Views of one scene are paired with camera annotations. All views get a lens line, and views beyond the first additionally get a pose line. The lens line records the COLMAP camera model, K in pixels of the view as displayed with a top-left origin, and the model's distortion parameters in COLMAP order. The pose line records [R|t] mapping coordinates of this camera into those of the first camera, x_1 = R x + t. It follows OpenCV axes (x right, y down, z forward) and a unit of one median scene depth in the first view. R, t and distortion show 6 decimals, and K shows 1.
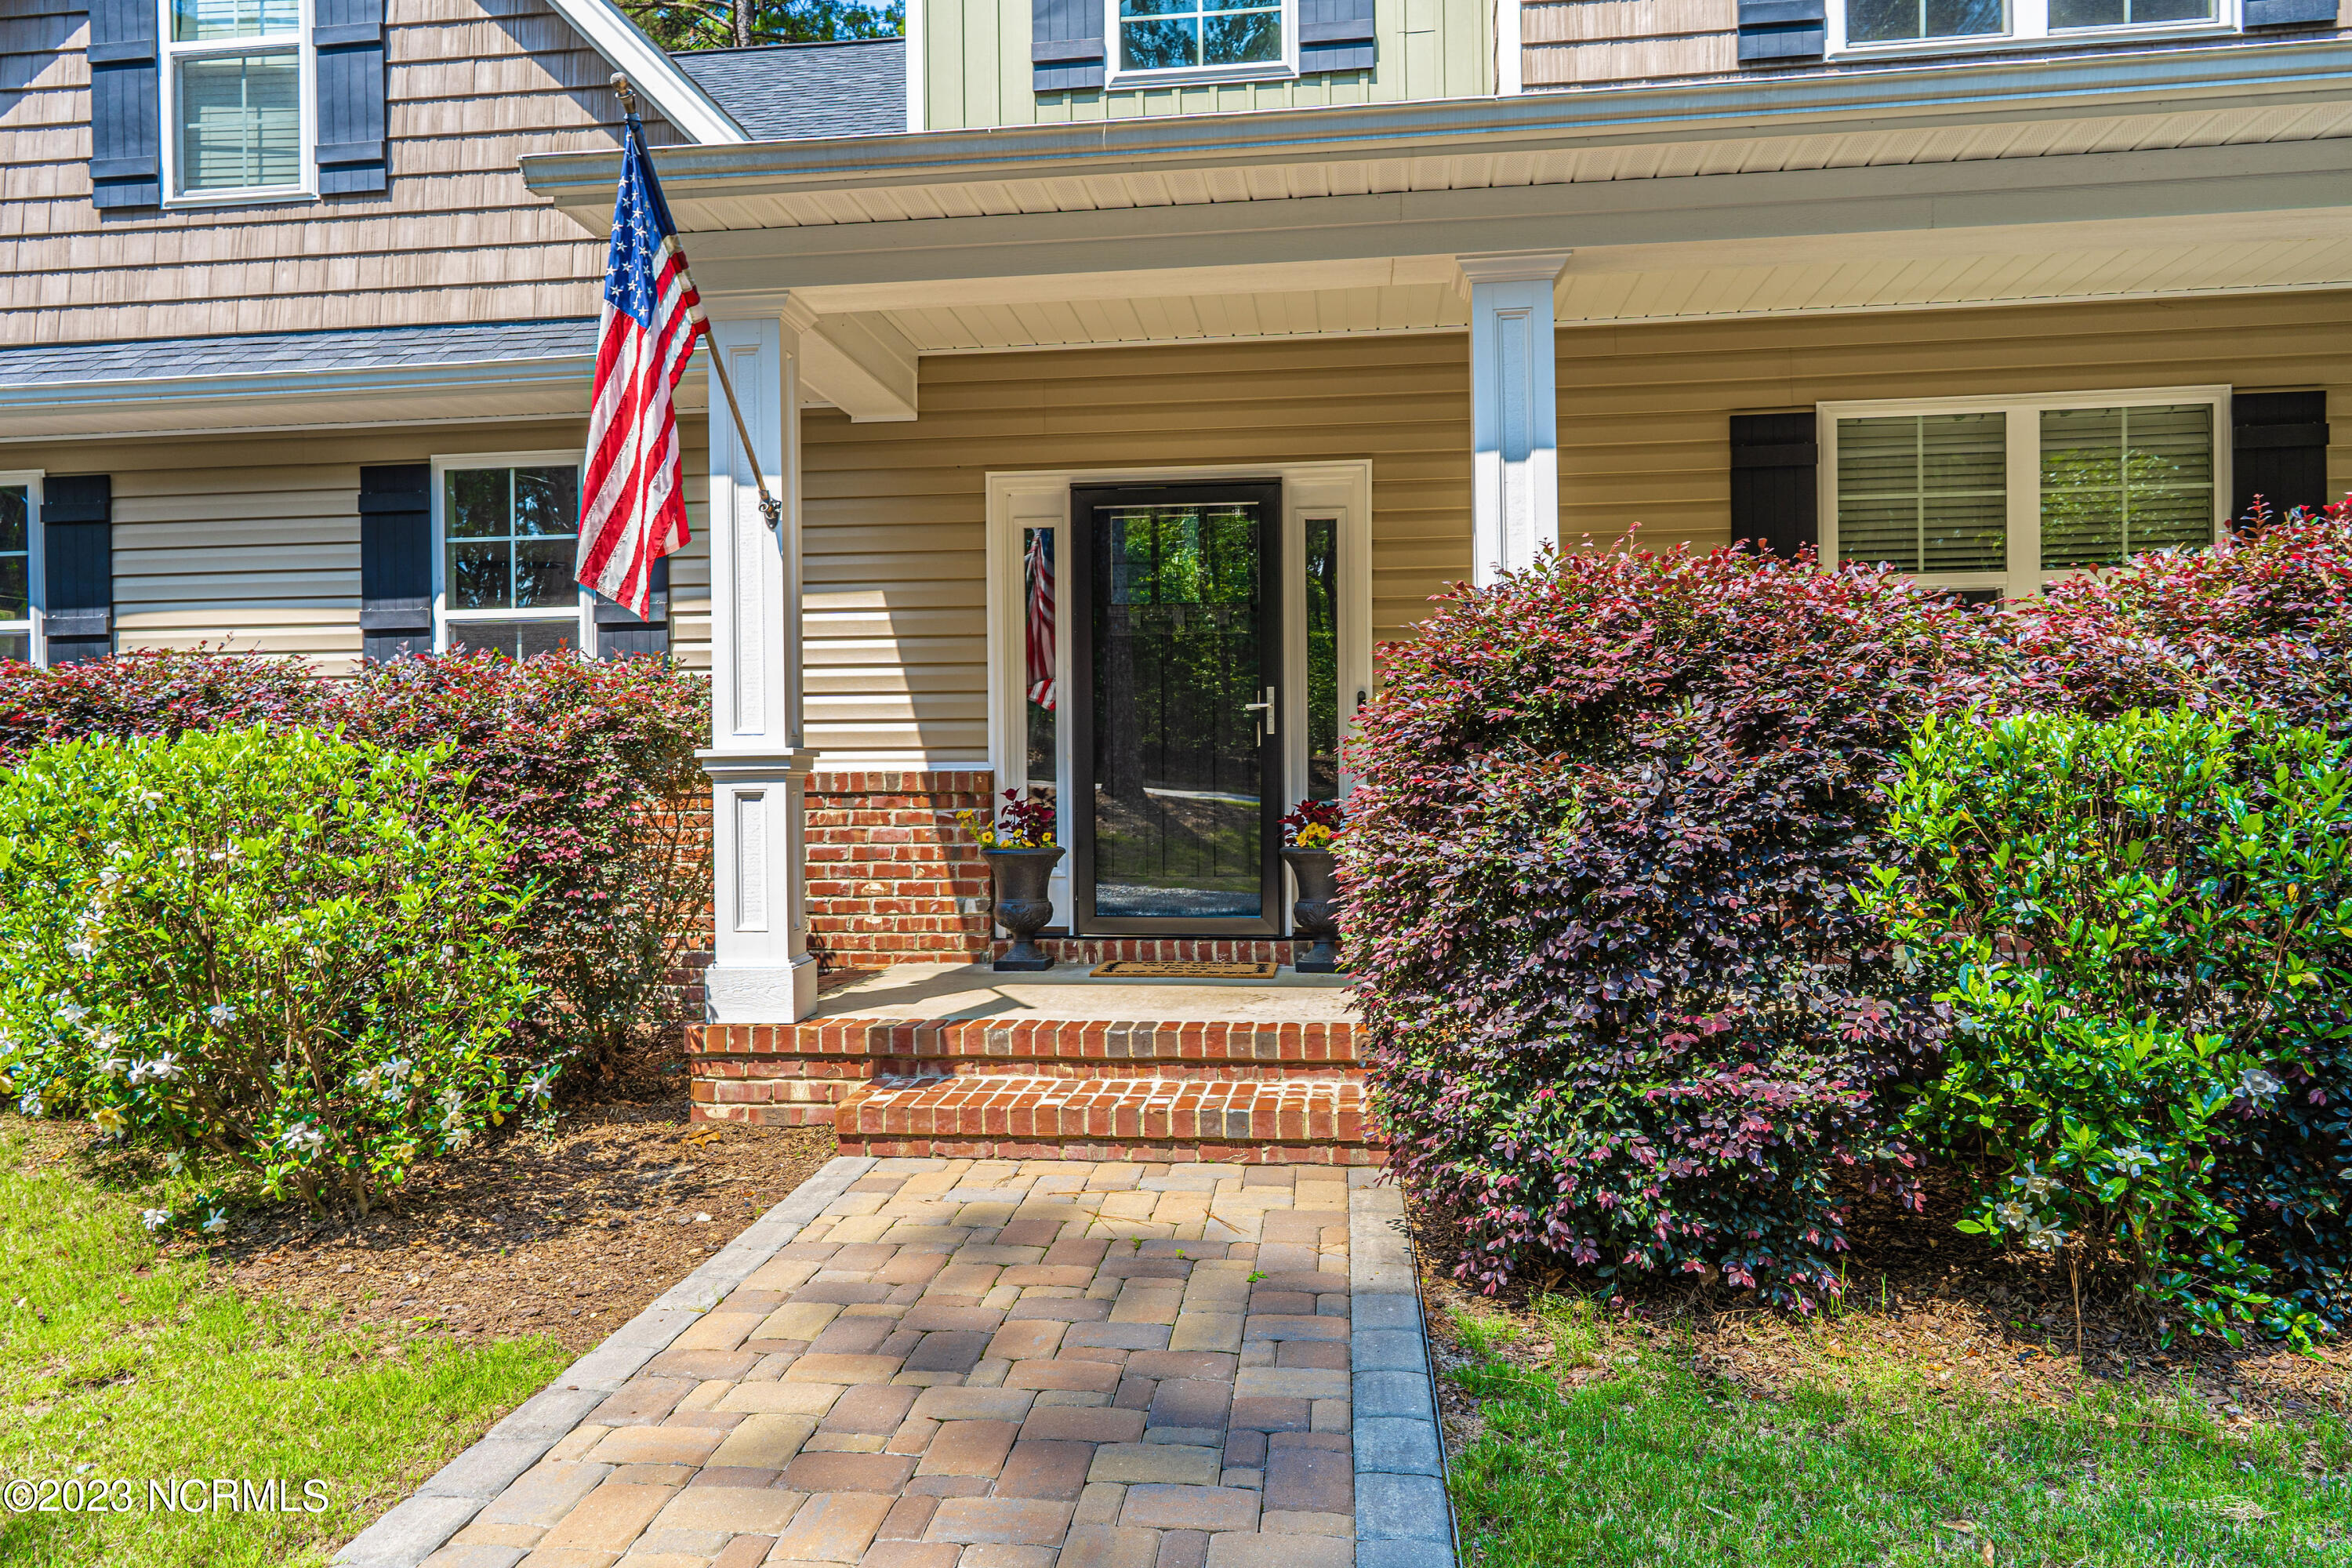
lens RADIAL K [[1560.5, 0, 1160.0], [0, 1560.5, 787.8], [0, 0, 1]] dist [-0.004934, 0.004450]
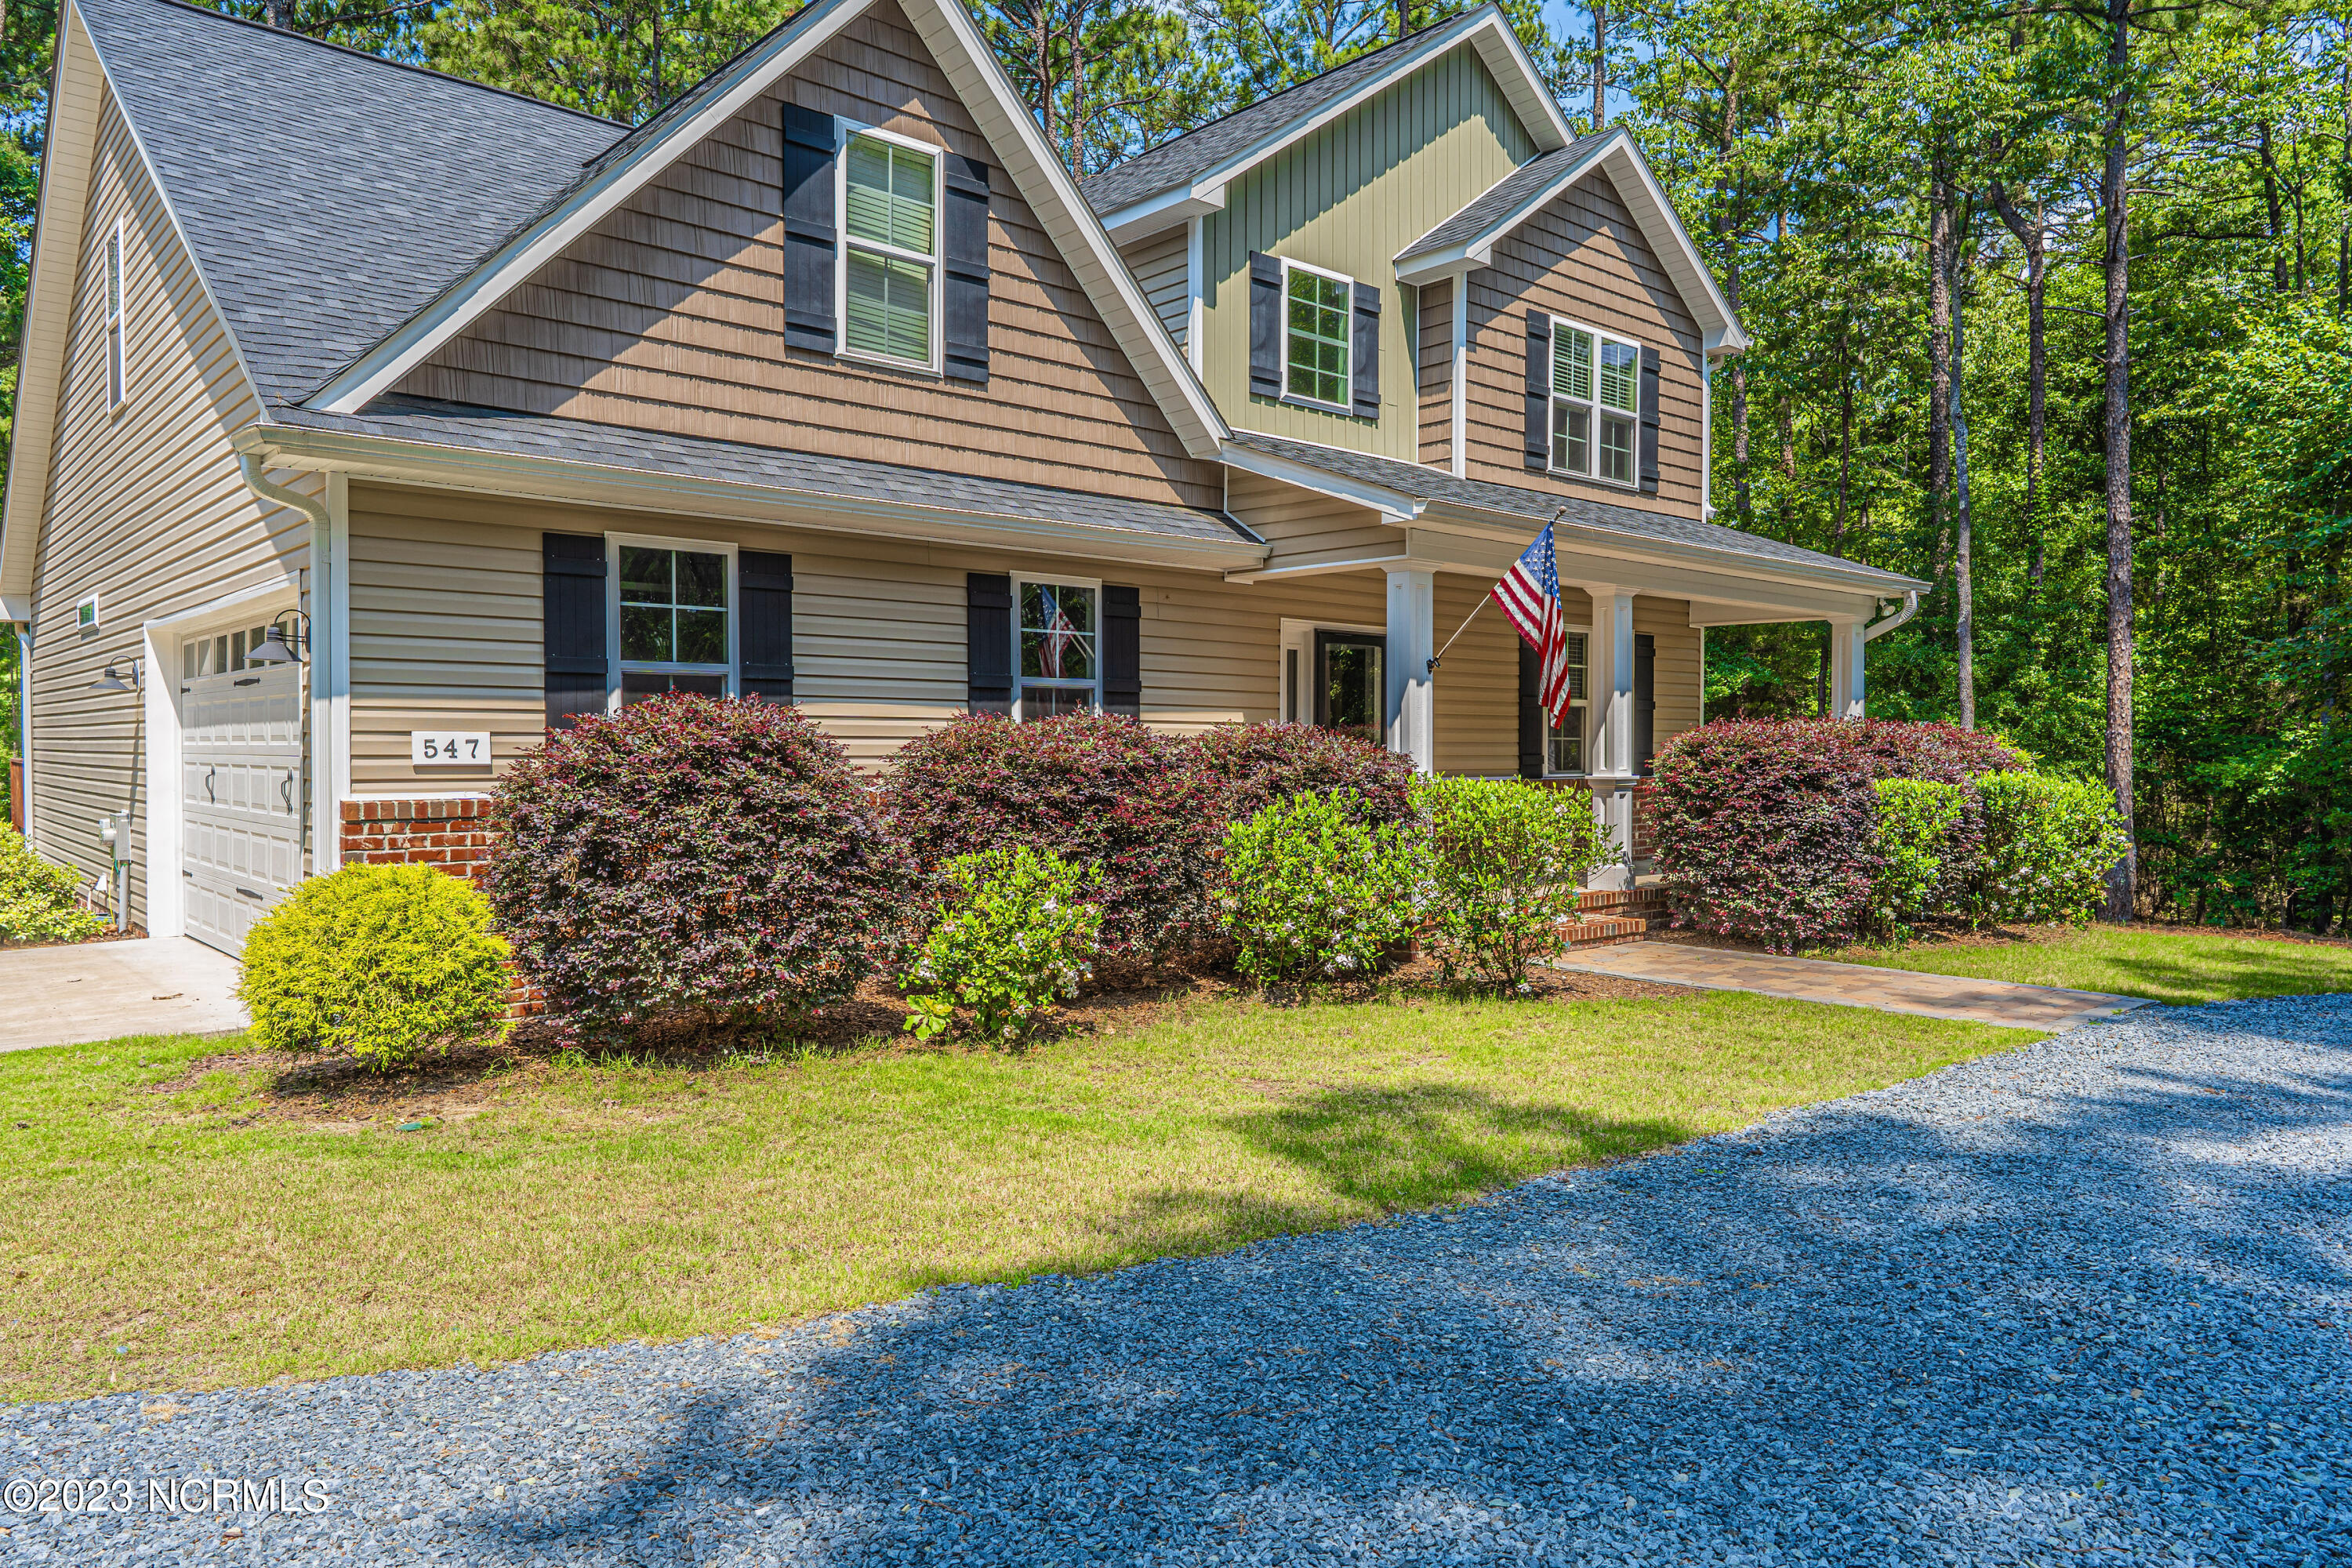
lens RADIAL K [[1560.5, 0, 1161.9], [0, 1560.5, 772.9], [0, 0, 1]] dist [-0.004934, 0.004450]
pose [[0.660292, 0.000586, 0.751009, -1.471734], [-0.002093, 0.999997, 0.001059, -0.025694], [-0.751006, -0.002271, 0.660291, -0.072858]]
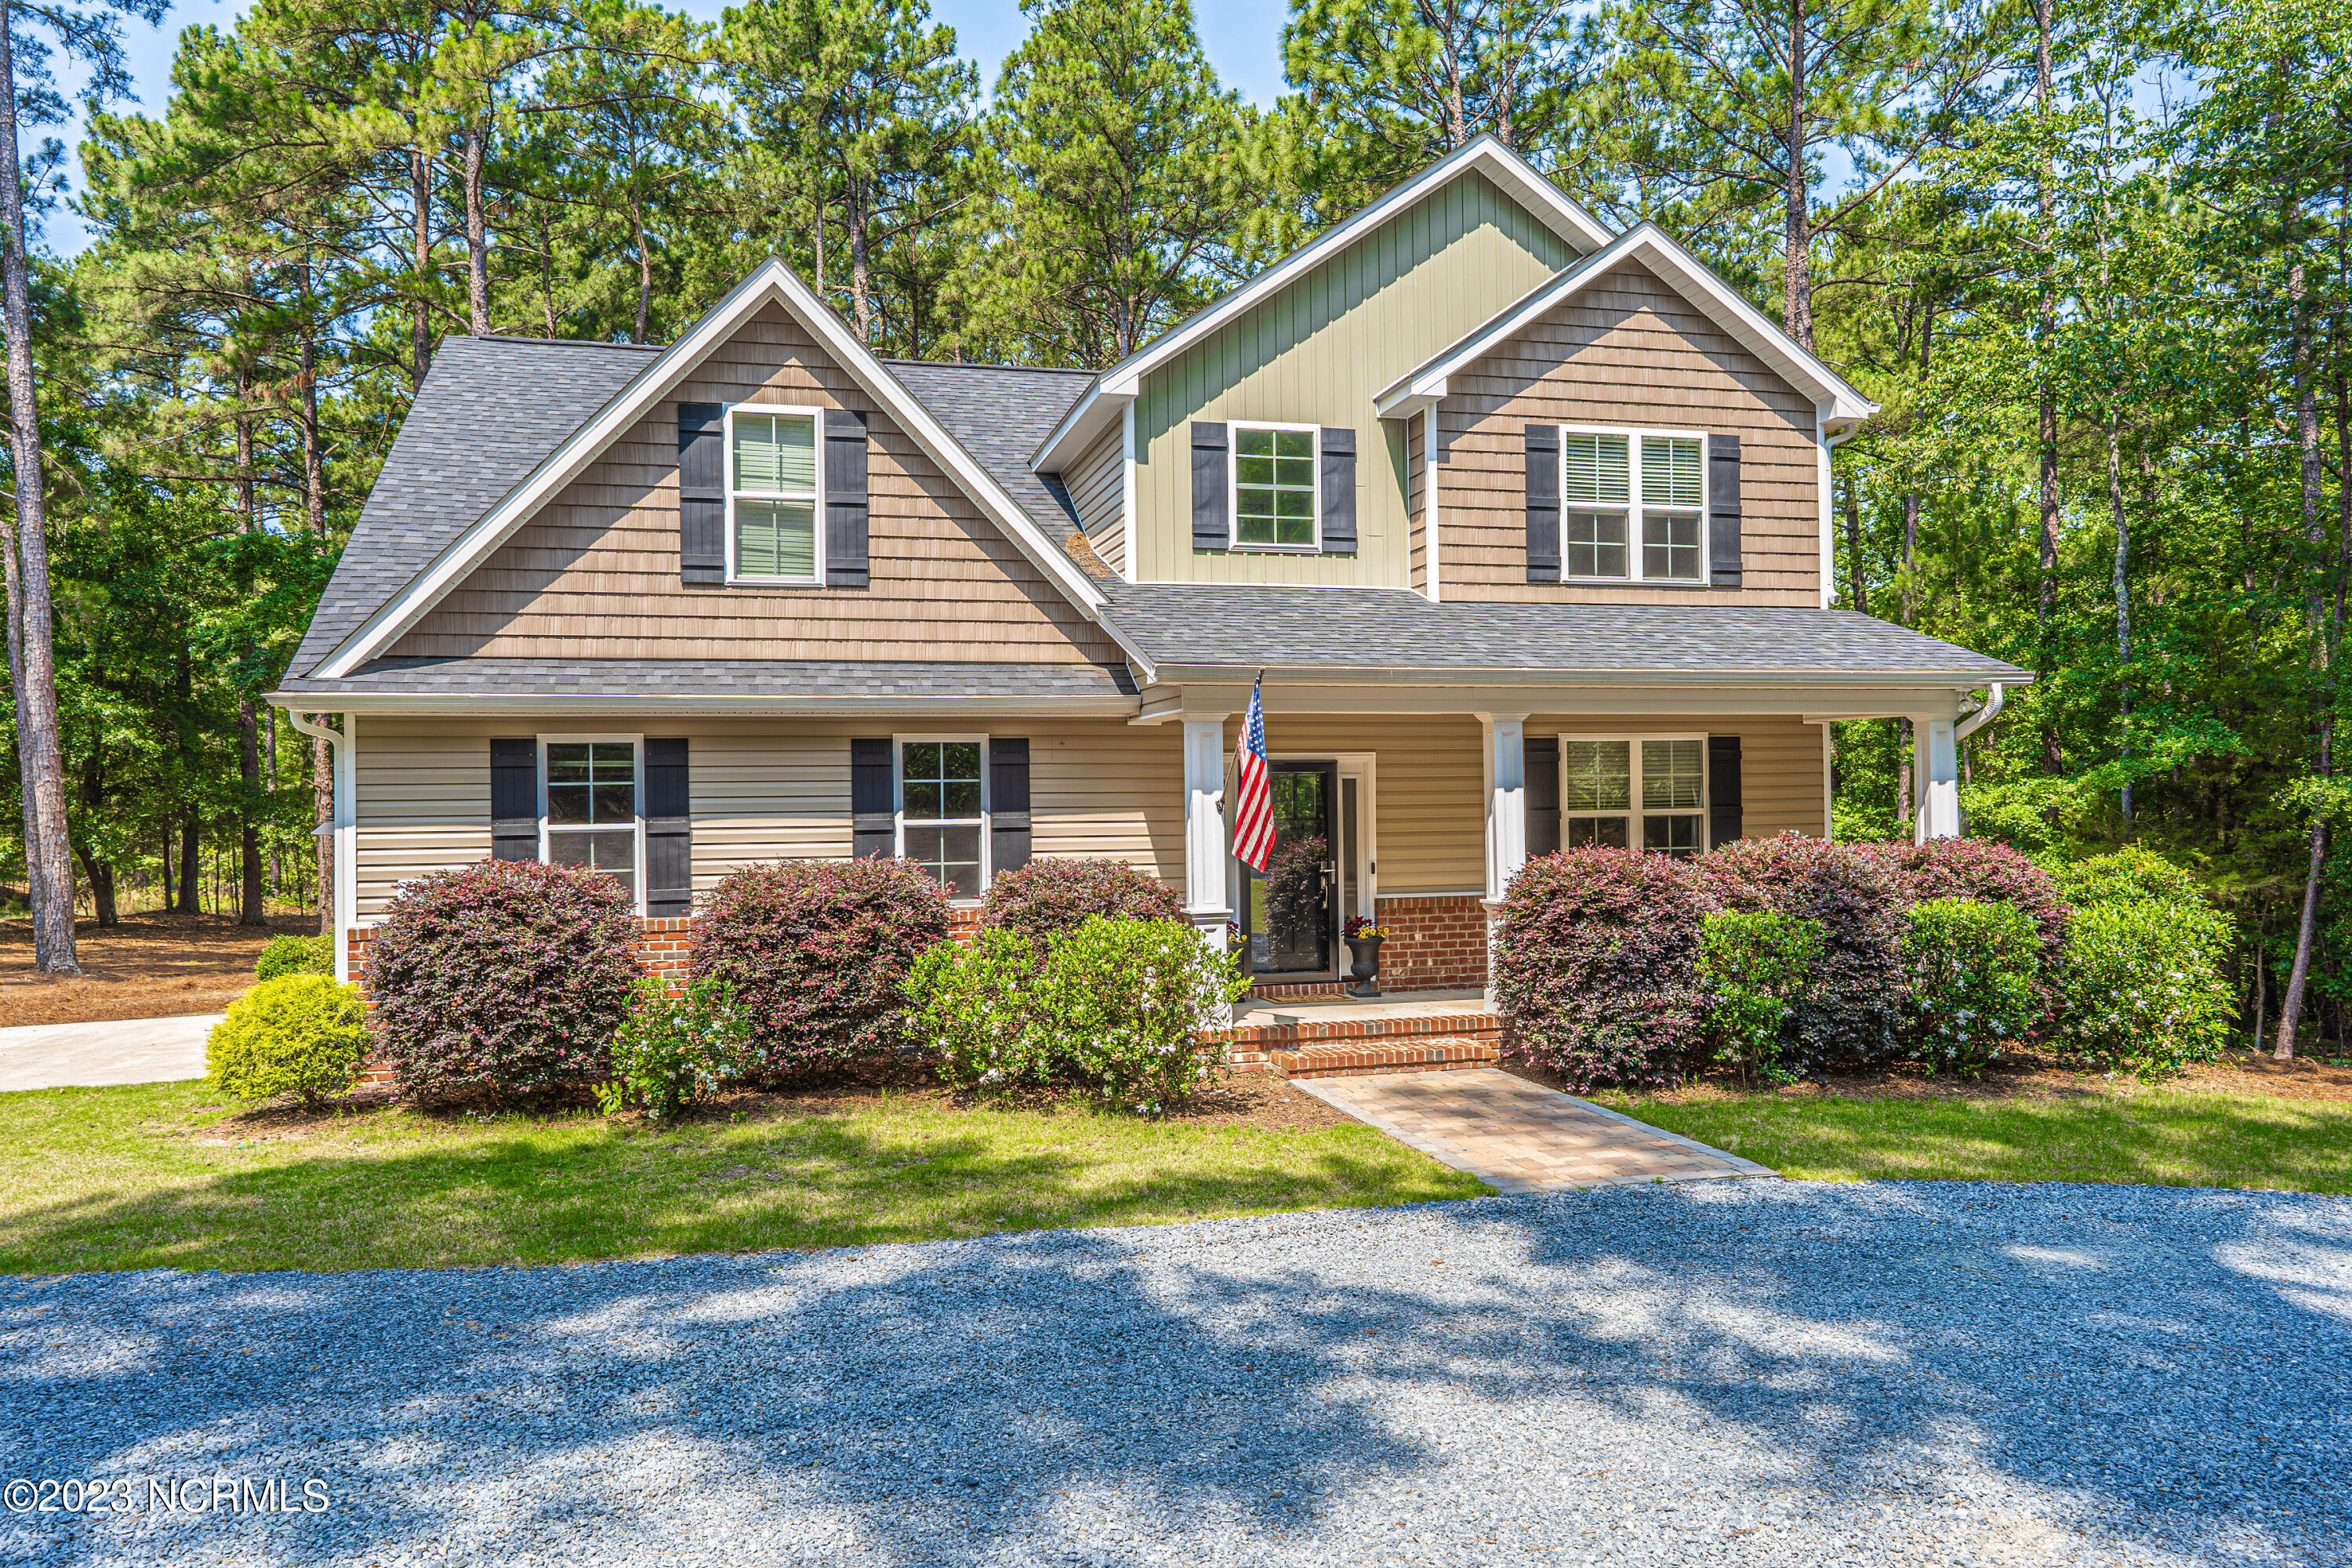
lens RADIAL K [[1560.5, 0, 1156.2], [0, 1560.5, 787.0], [0, 0, 1]] dist [-0.004934, 0.004450]
pose [[0.929868, 0.001483, 0.367891, -0.848323], [0.004917, 0.999852, -0.016460, -0.120382], [-0.367861, 0.017115, 0.929723, -0.789345]]
